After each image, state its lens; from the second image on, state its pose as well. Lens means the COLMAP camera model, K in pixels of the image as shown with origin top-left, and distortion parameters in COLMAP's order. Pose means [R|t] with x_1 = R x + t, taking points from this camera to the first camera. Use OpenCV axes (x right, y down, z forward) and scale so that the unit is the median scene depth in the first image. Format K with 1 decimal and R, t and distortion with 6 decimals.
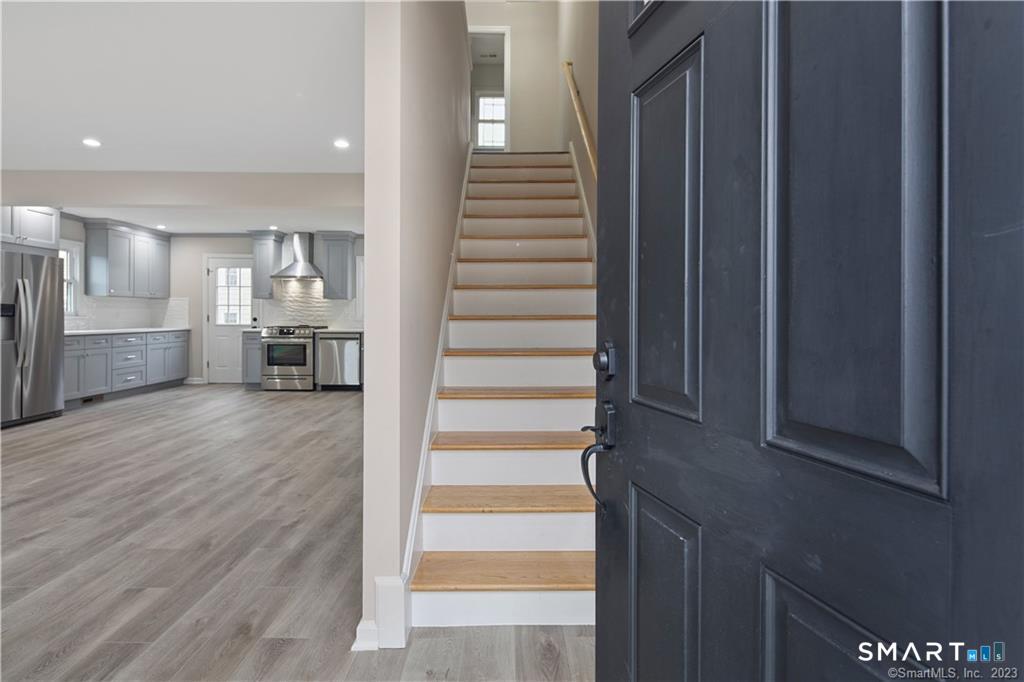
lens RADIAL K [[508.9, 0, 512.9], [0, 508.9, 317.2], [0, 0, 1]] dist [-0.000954, -0.001246]
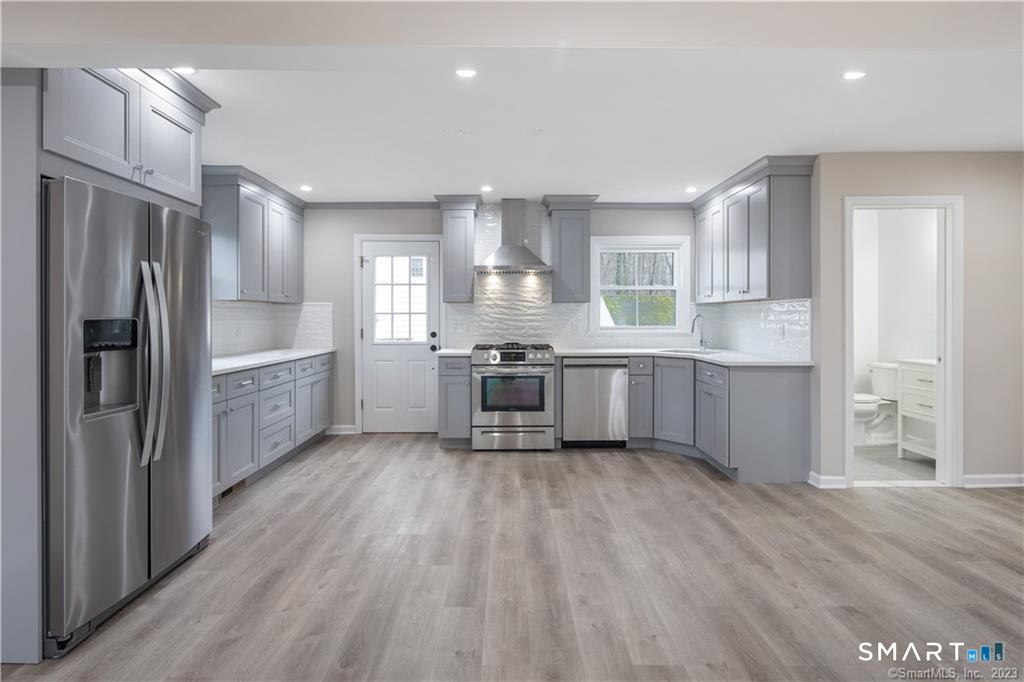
lens RADIAL K [[500.6, 0, 509.4], [0, 500.6, 315.3], [0, 0, 1]] dist [-0.001950, -0.000999]
pose [[0.999948, -0.006782, 0.007584, -0.463496], [0.006839, 0.999948, -0.007576, -0.016570], [-0.007532, 0.007628, 0.999943, 0.398528]]
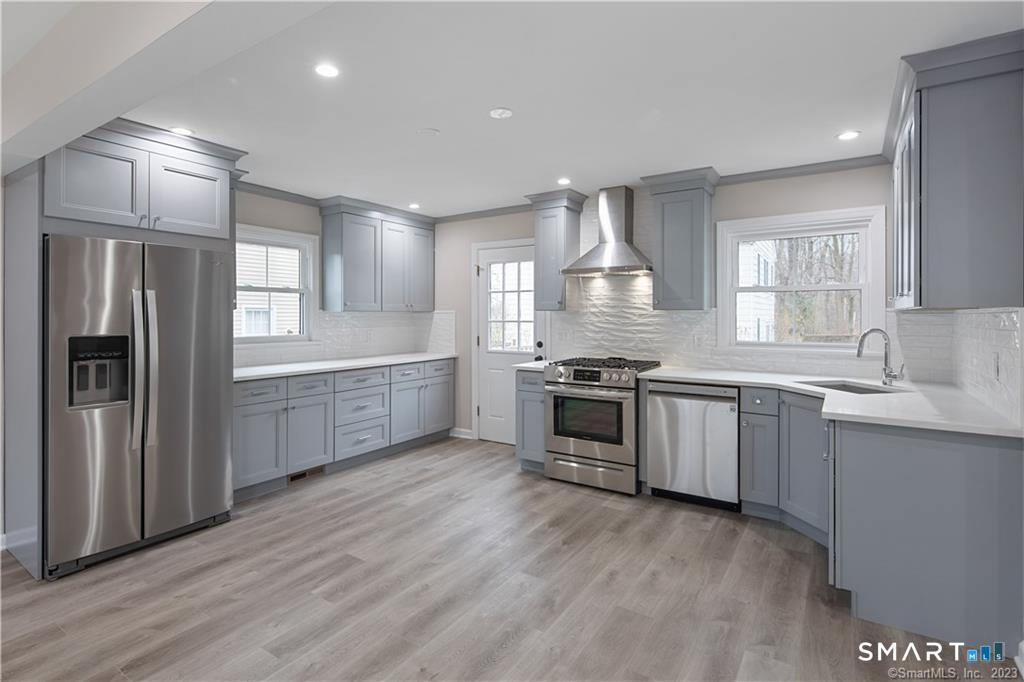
lens RADIAL K [[500.6, 0, 509.4], [0, 500.6, 315.3], [0, 0, 1]] dist [-0.001950, -0.000999]
pose [[0.832165, -0.005432, -0.554502, -0.229922], [0.002443, 0.999978, -0.006129, -0.030125], [0.554523, 0.003746, 0.832160, 0.538884]]
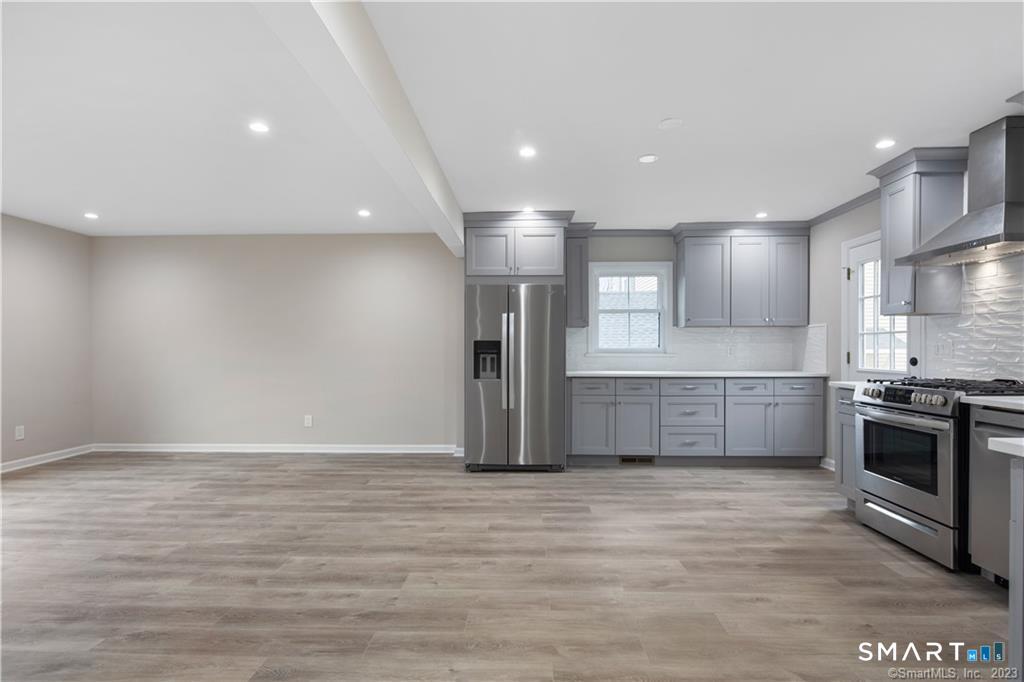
lens RADIAL K [[499.1, 0, 510.4], [0, 499.1, 355.7], [0, 0, 1]] dist [0.002521, -0.001791]
pose [[-0.041253, 0.007927, -0.999117, -0.046787], [-0.002696, 0.999964, 0.008045, -0.003928], [0.999145, 0.003026, -0.041230, 0.732199]]
